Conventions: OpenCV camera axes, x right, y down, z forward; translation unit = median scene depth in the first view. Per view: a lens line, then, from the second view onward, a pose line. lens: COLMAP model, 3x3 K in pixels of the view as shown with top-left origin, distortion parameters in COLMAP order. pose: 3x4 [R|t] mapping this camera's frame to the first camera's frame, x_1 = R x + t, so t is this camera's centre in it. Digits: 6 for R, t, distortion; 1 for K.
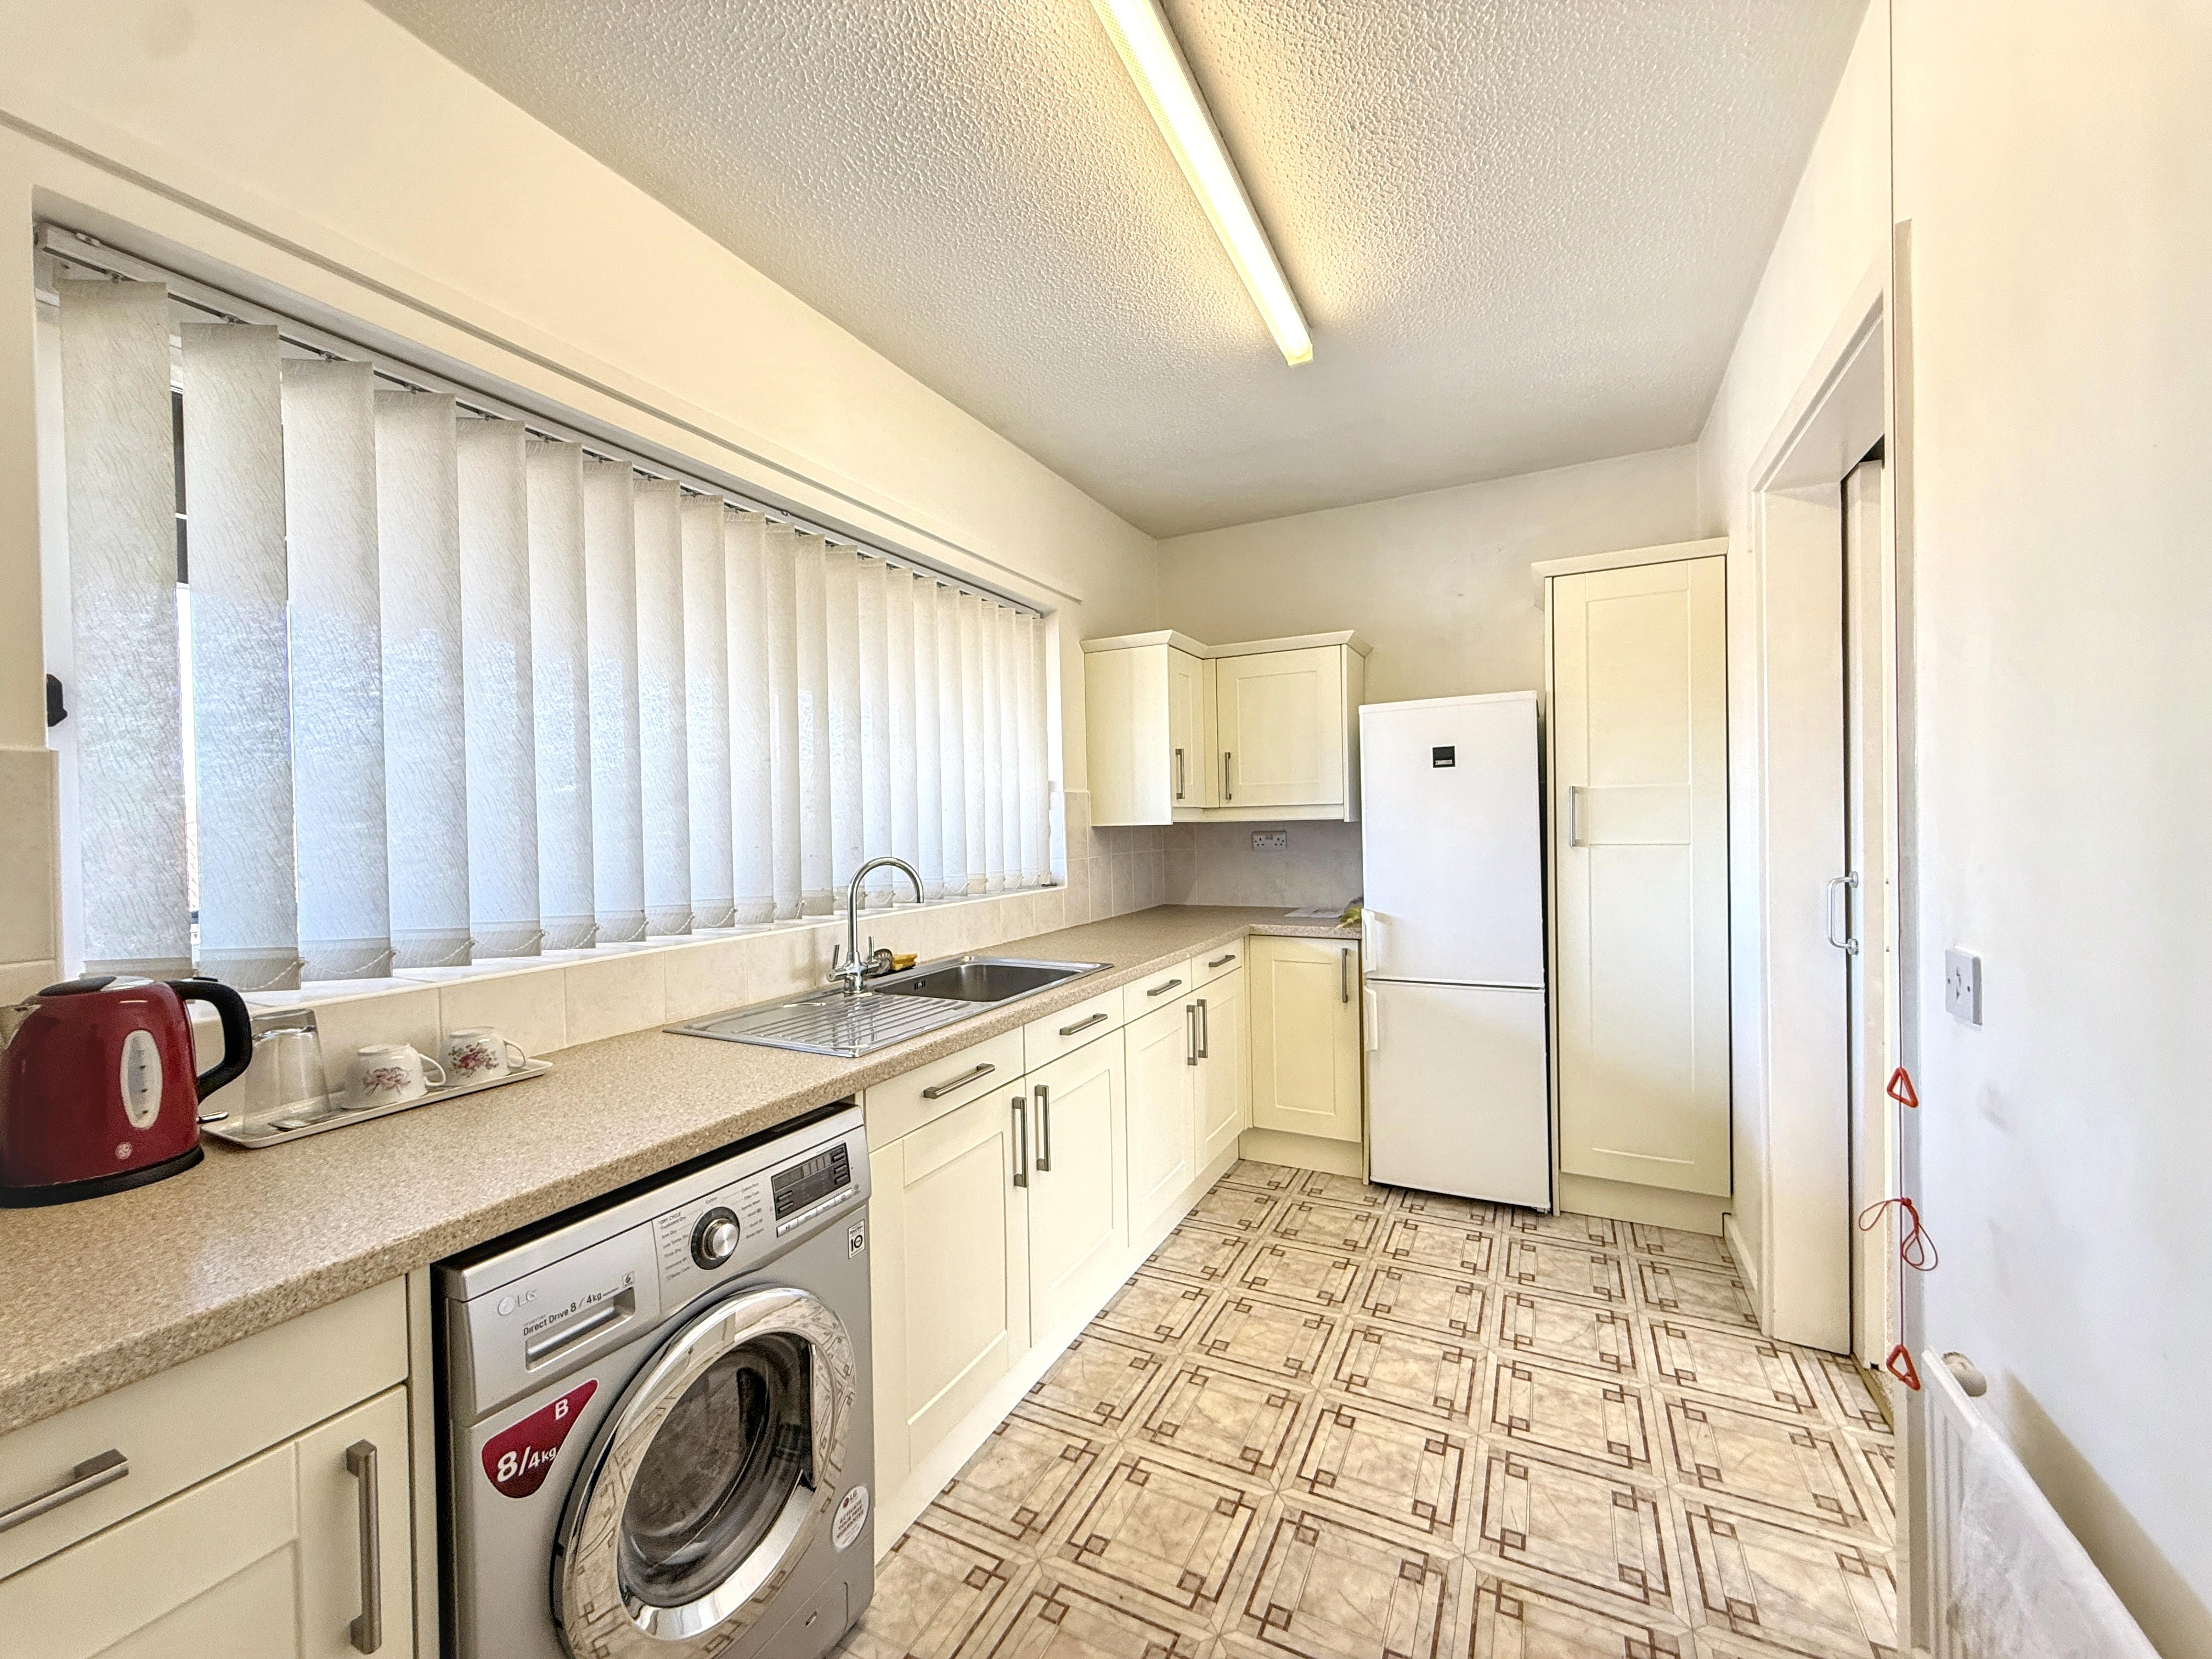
lens RADIAL K [[882.3, 0, 1100.7], [0, 882.3, 830.7], [0, 0, 1]] dist [0.001447, 0.000045]
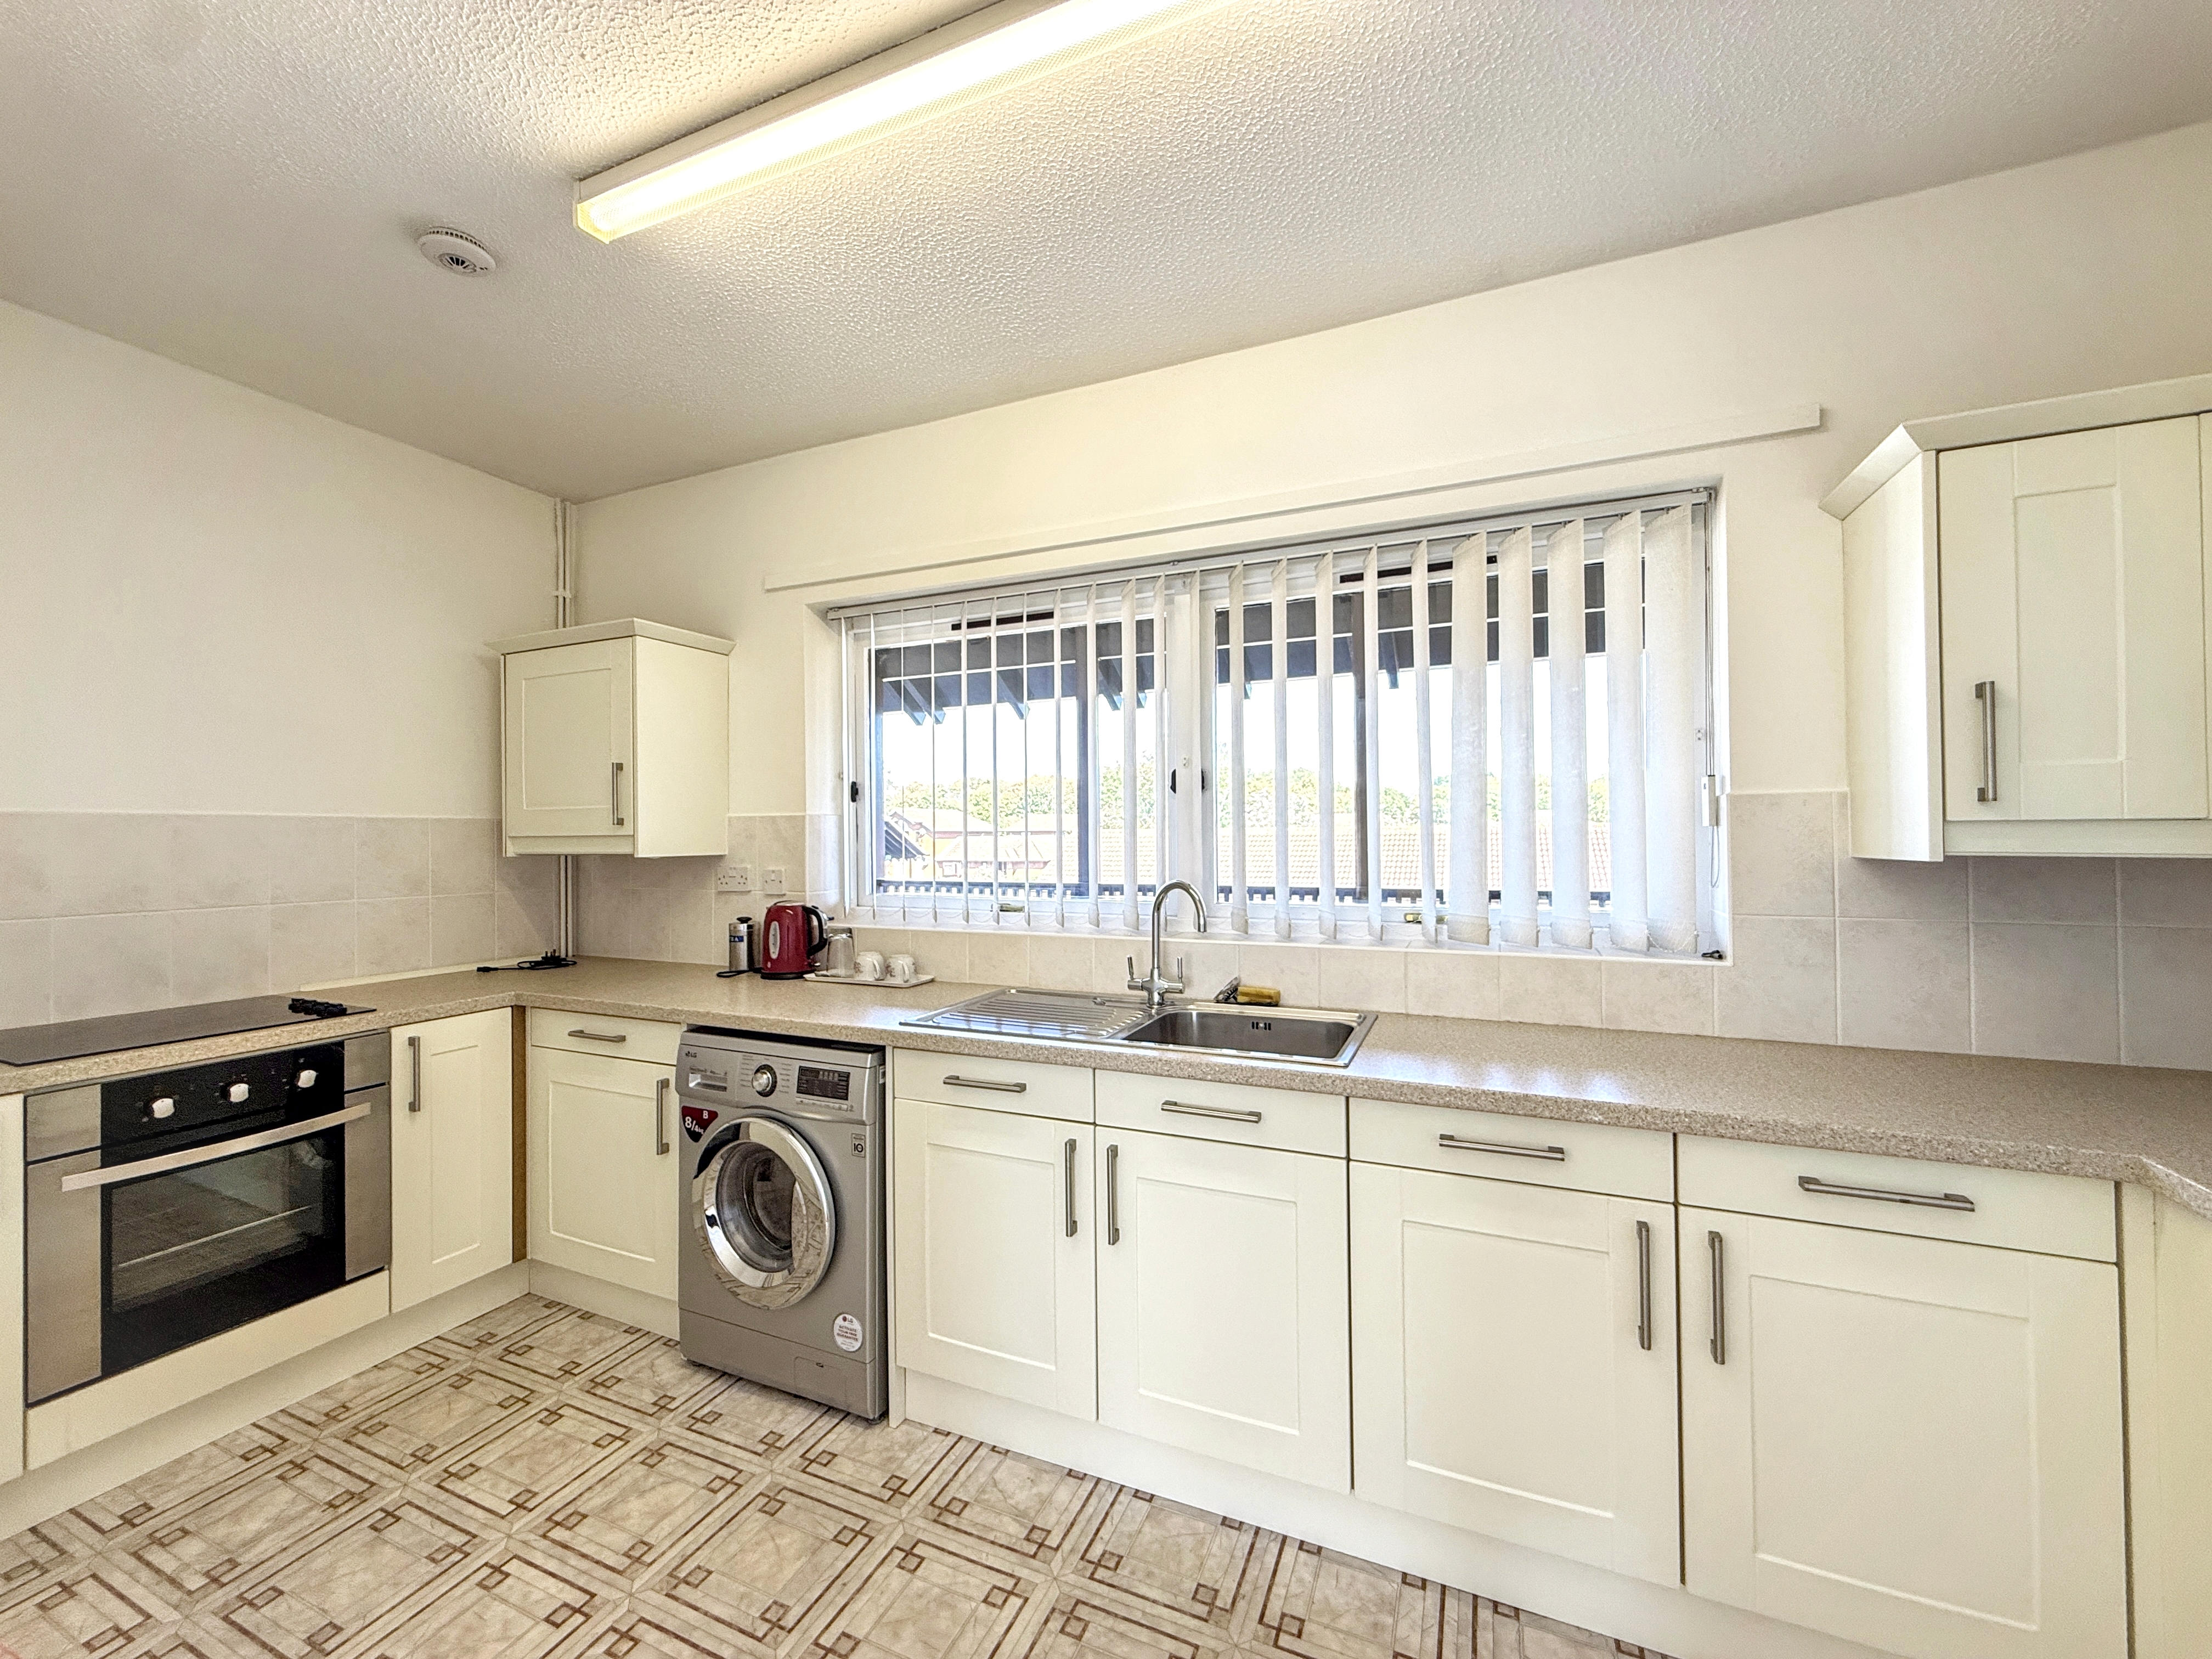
lens RADIAL K [[882.3, 0, 1100.1], [0, 882.3, 829.6], [0, 0, 1]] dist [0.001447, 0.000045]
pose [[0.054725, 0.015736, -0.998377, 0.910369], [-0.004531, 0.999869, 0.015511, -0.052030], [0.998491, 0.003675, 0.054789, 1.039143]]
